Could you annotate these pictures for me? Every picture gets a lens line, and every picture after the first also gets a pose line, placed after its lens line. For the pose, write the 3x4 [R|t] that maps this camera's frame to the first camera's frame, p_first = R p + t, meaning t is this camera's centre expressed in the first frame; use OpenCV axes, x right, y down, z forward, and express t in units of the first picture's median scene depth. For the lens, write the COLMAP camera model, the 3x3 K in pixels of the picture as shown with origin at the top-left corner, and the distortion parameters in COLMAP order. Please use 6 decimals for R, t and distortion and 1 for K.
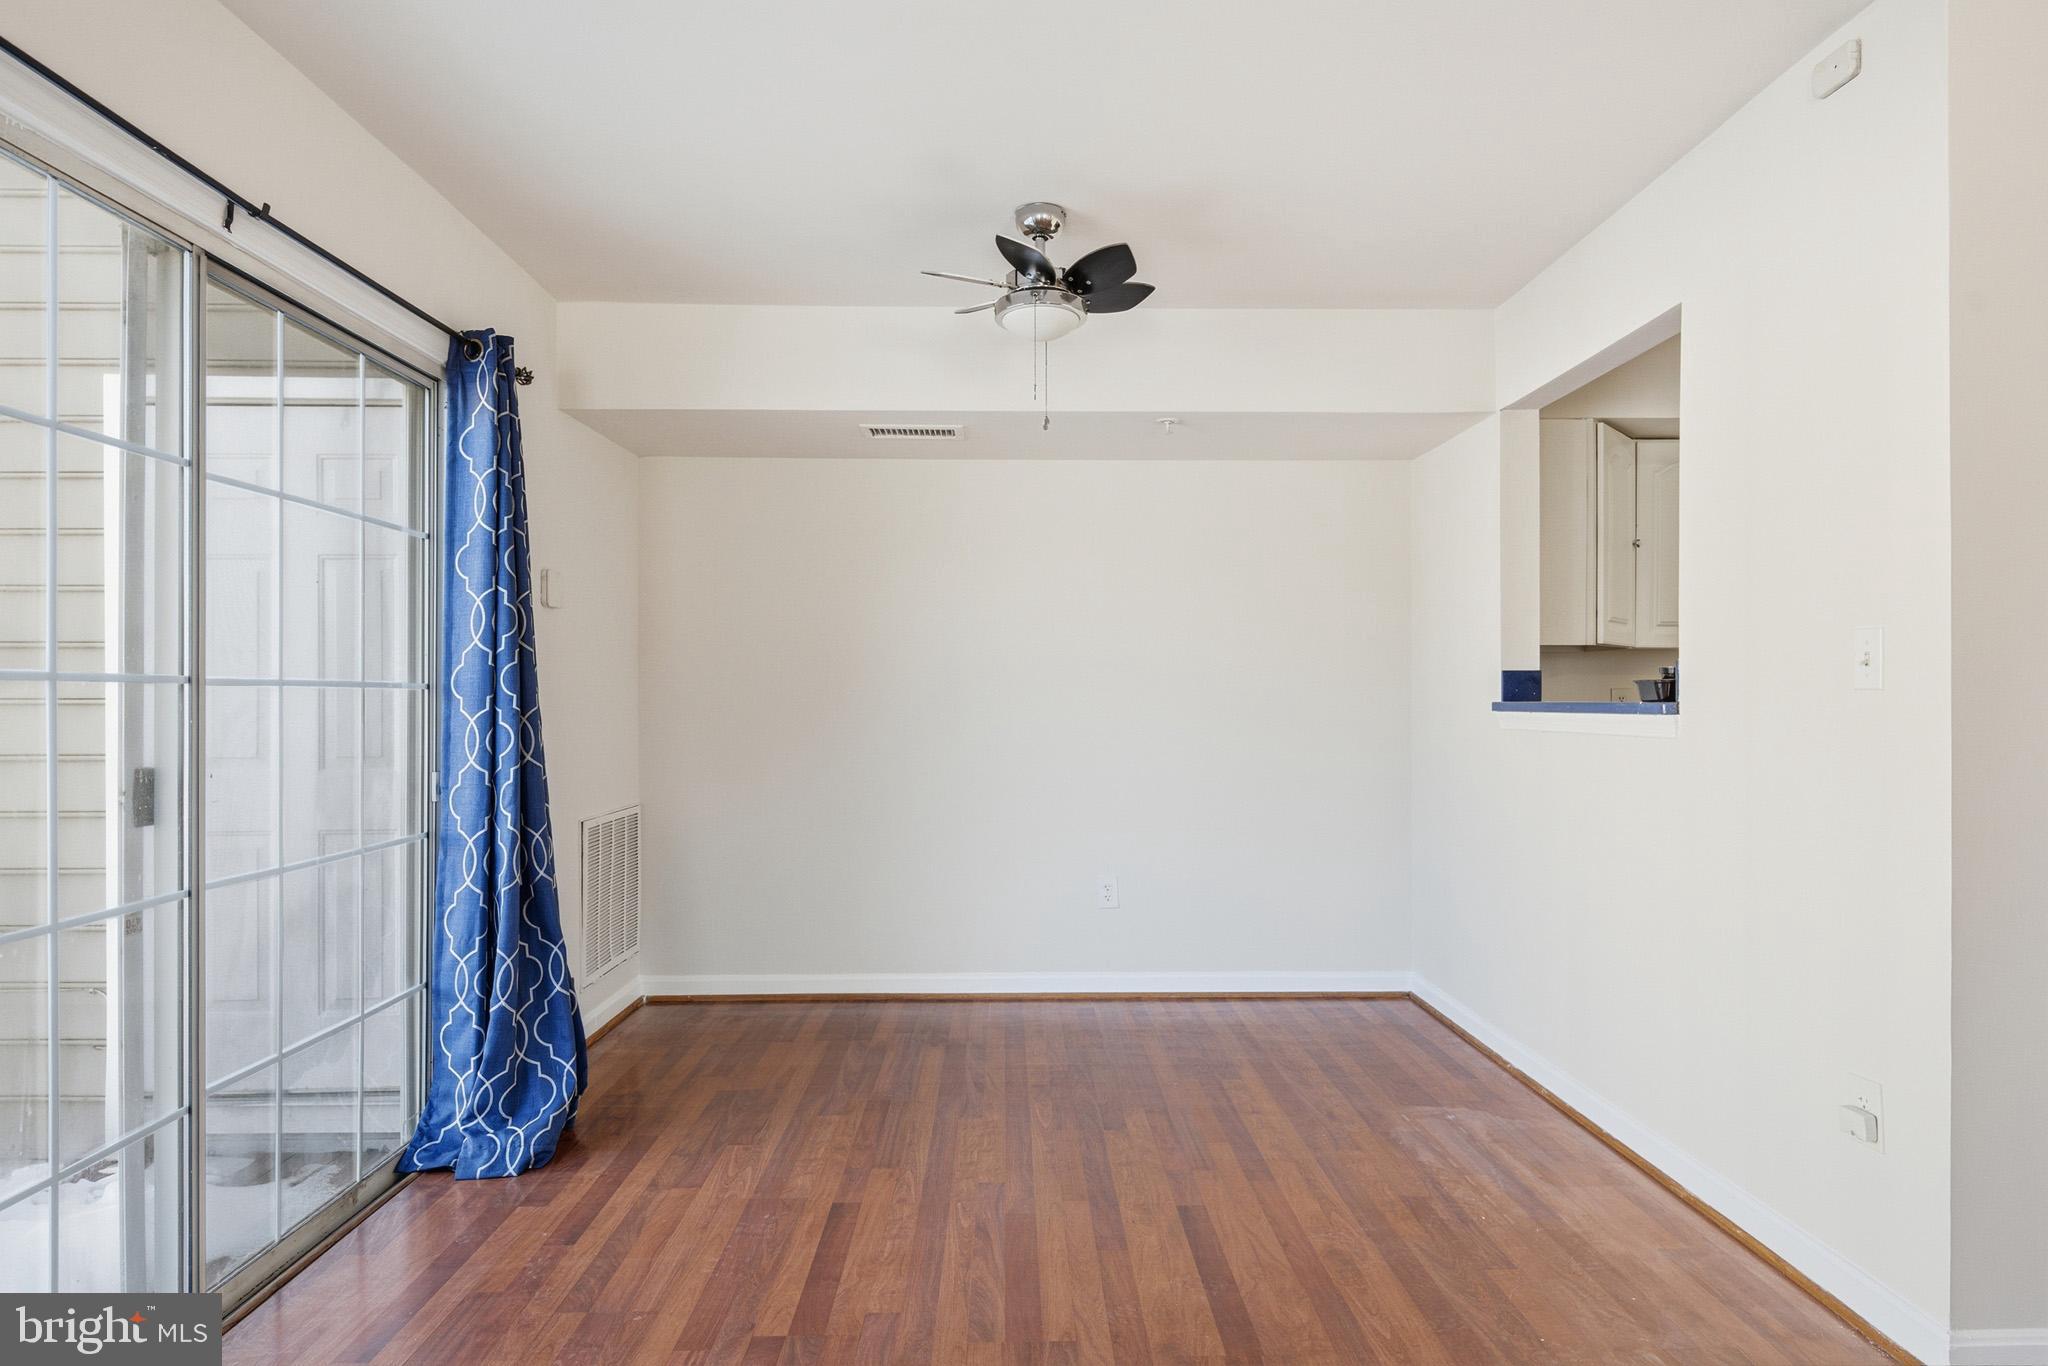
lens RADIAL K [[1108.1, 0, 1051.8], [0, 1108.1, 694.6], [0, 0, 1]] dist [-0.003335, -0.000409]
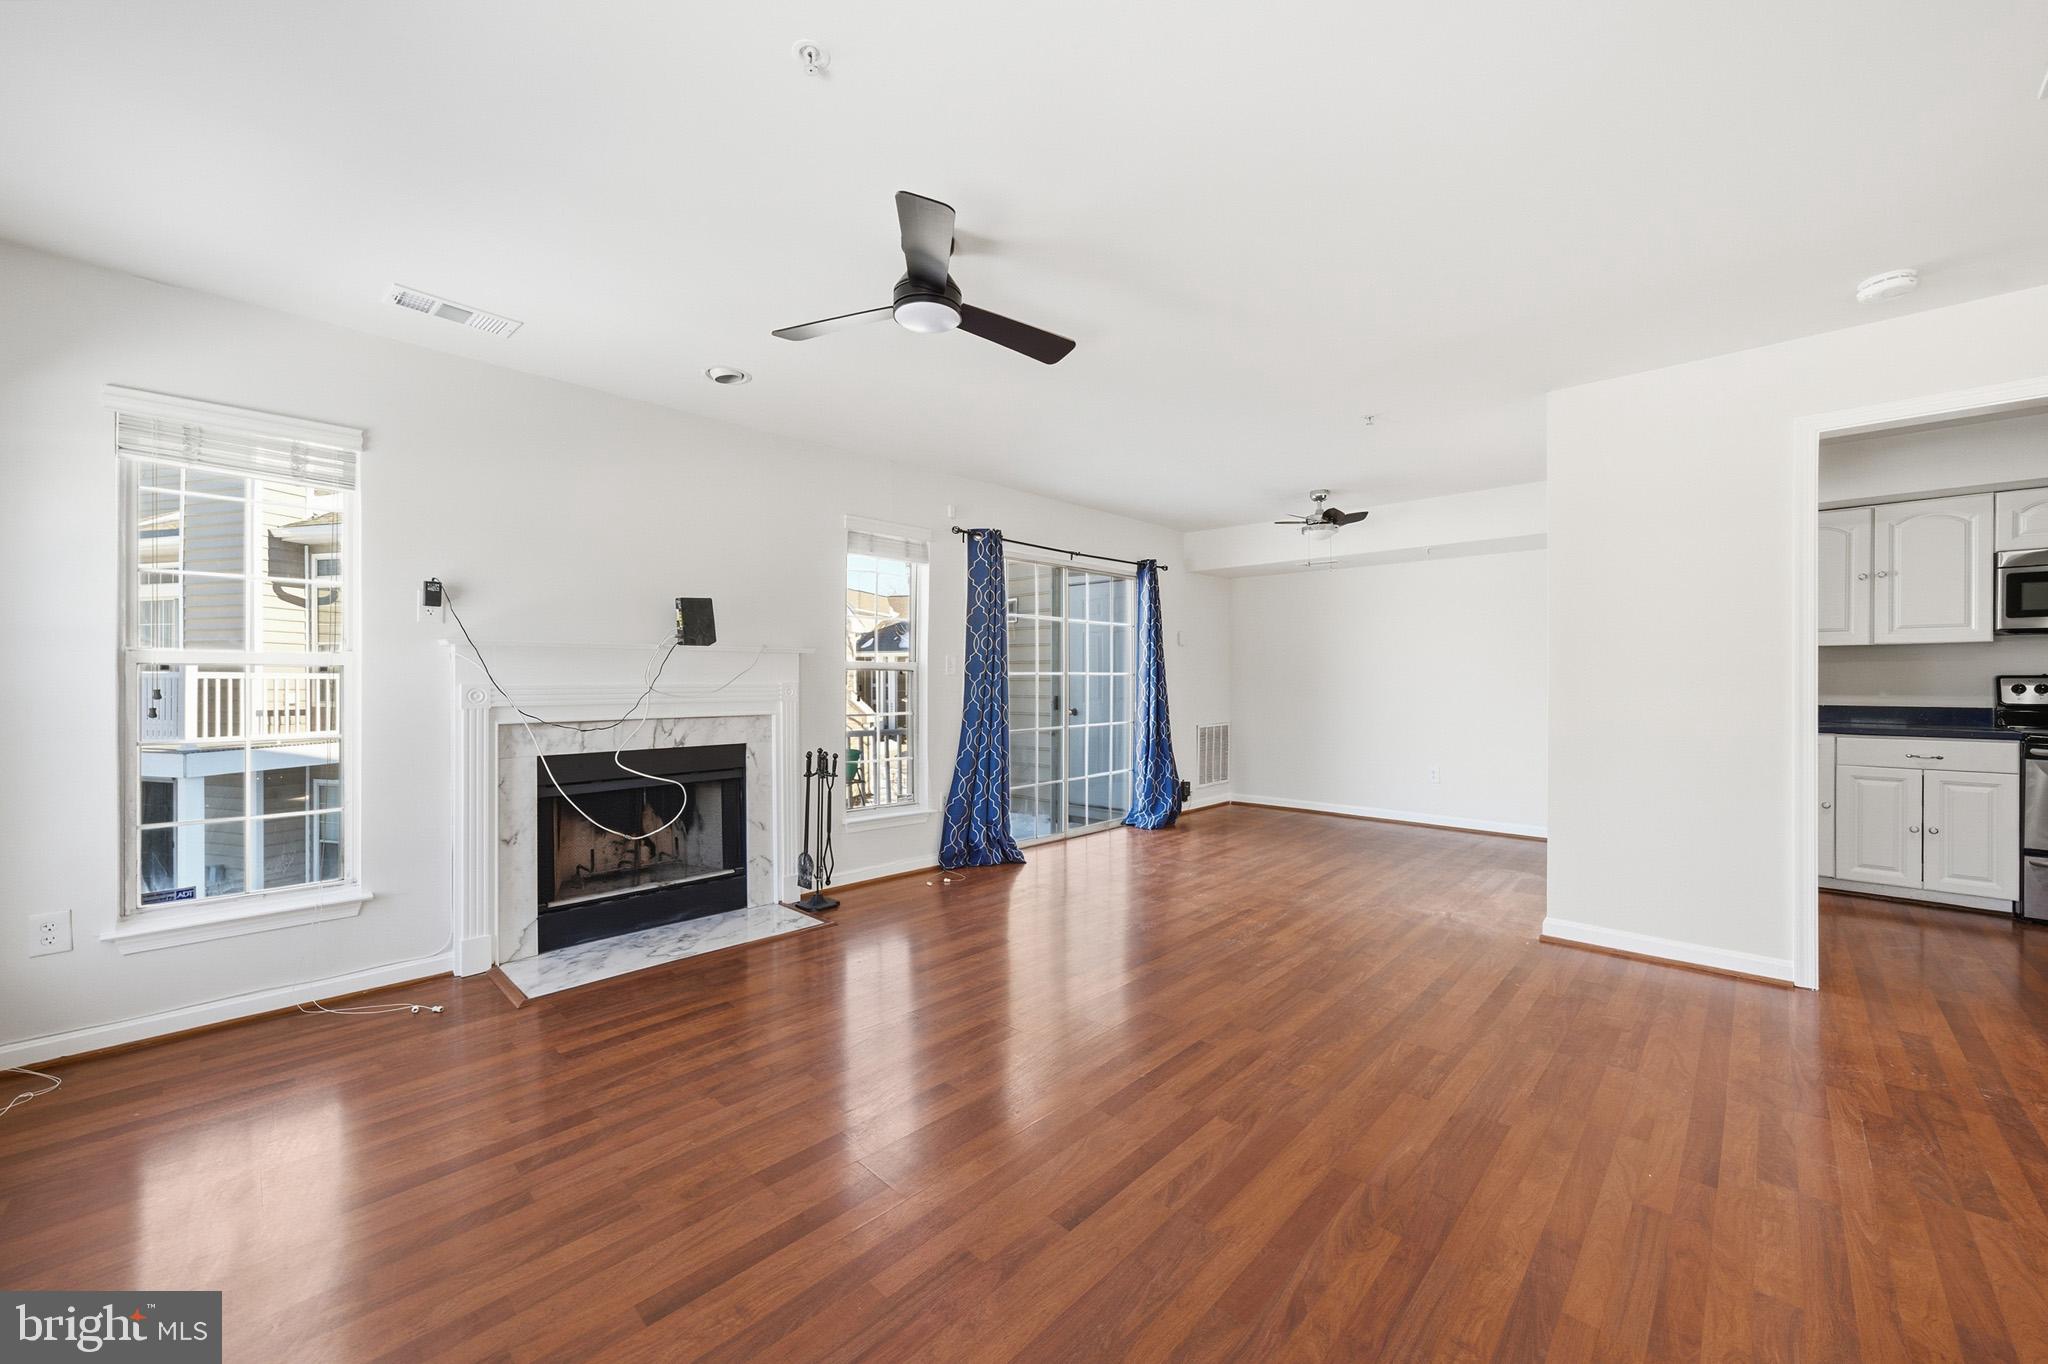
lens RADIAL K [[784.8, 0, 1026.1], [0, 784.8, 687.9], [0, 0, 1]] dist [0.019499, 0.000182]
pose [[0.687357, 0.009731, -0.726254, 0.861792], [0.001566, 0.999888, 0.014880, -0.003329], [0.726318, -0.011365, 0.687265, -0.766046]]
